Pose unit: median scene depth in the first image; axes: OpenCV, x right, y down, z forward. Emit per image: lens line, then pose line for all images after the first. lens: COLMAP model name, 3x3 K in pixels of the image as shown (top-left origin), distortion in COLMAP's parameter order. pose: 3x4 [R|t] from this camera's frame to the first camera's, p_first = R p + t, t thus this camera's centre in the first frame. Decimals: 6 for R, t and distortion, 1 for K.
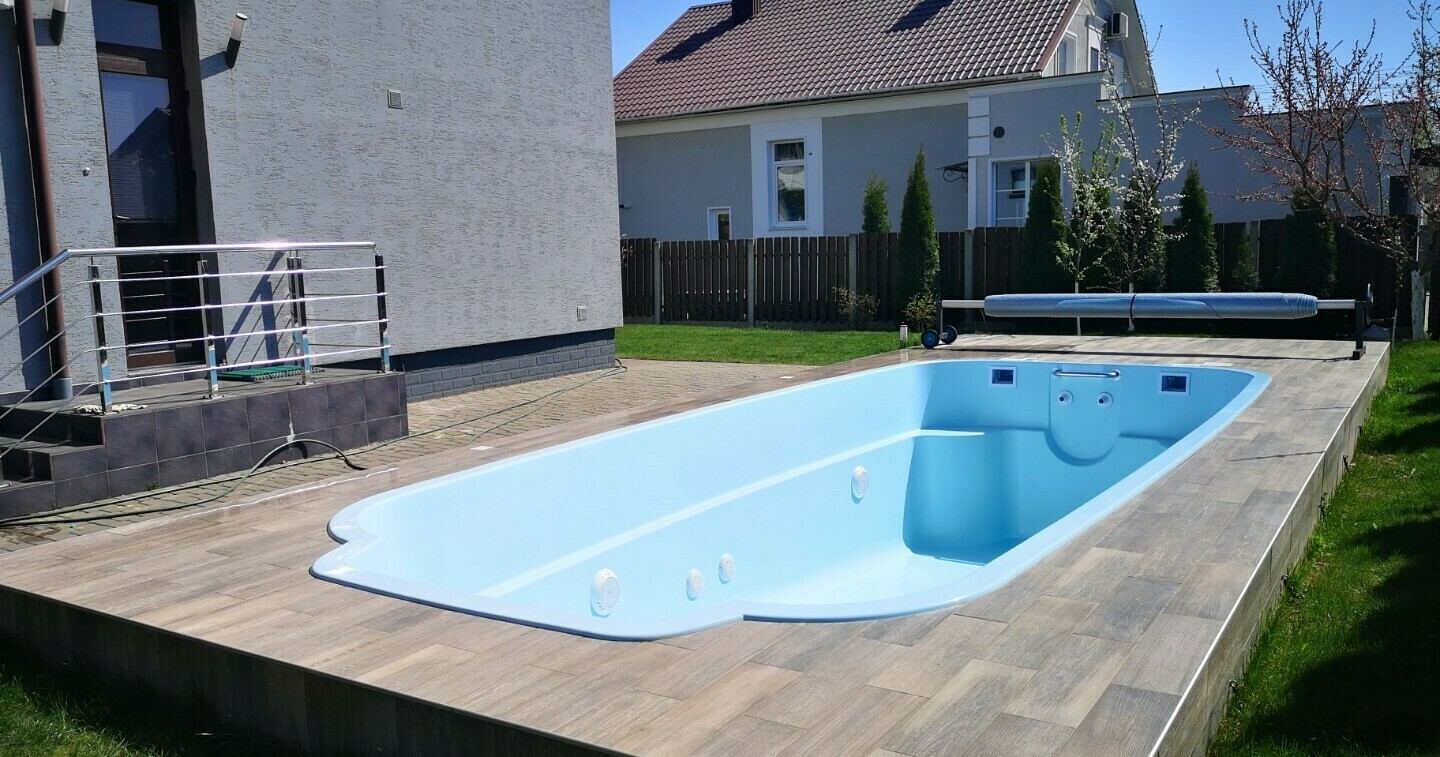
lens RADIAL K [[1095.6, 0, 720.0], [0, 1095.6, 378.5], [0, 0, 1]] dist [0.068850, -0.072166]
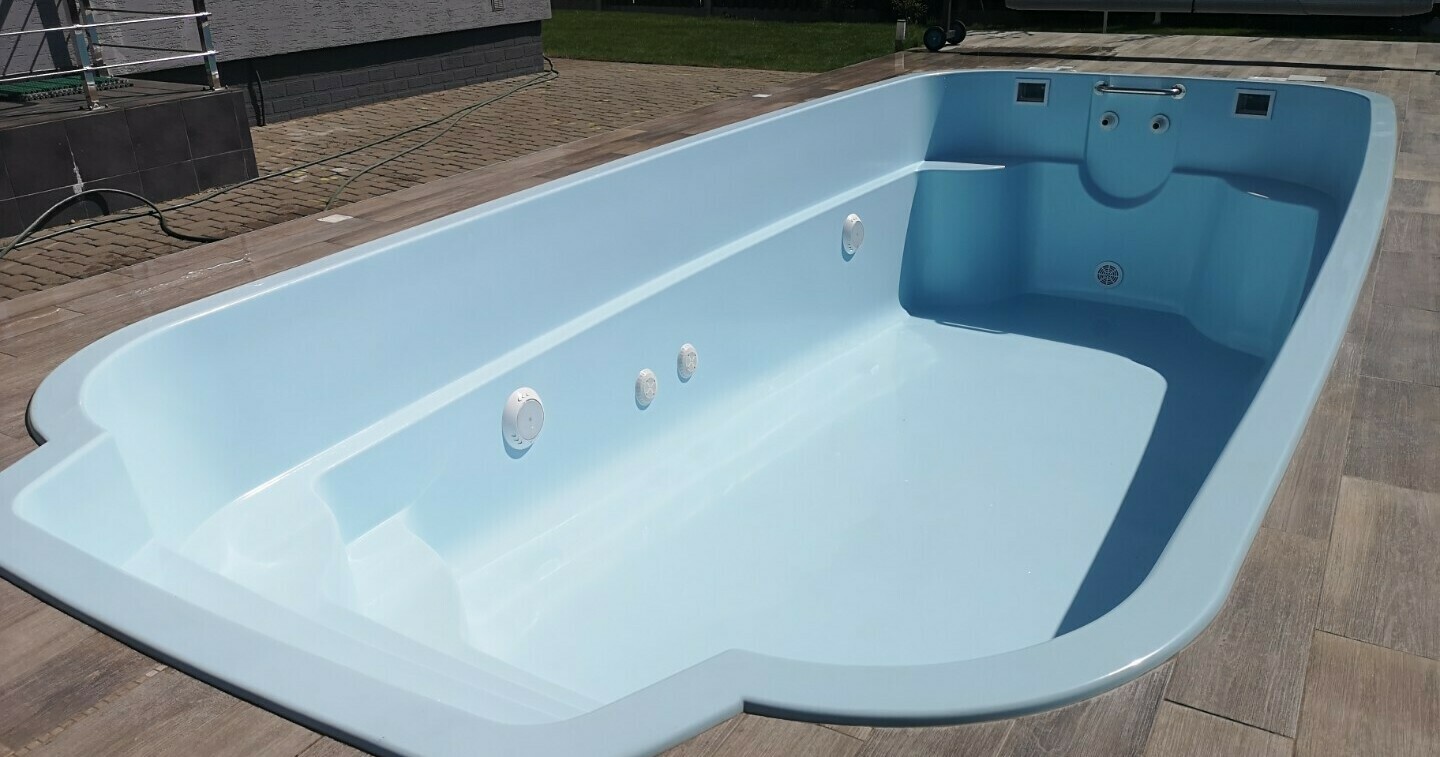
lens RADIAL K [[1095.6, 0, 720.0], [0, 1095.6, 378.5], [0, 0, 1]] dist [0.068850, -0.072166]
pose [[0.999028, -0.006155, 0.043653, -0.003429], [-0.006066, 0.961592, 0.274417, -0.020566], [-0.043665, -0.274415, 0.960619, 0.188584]]
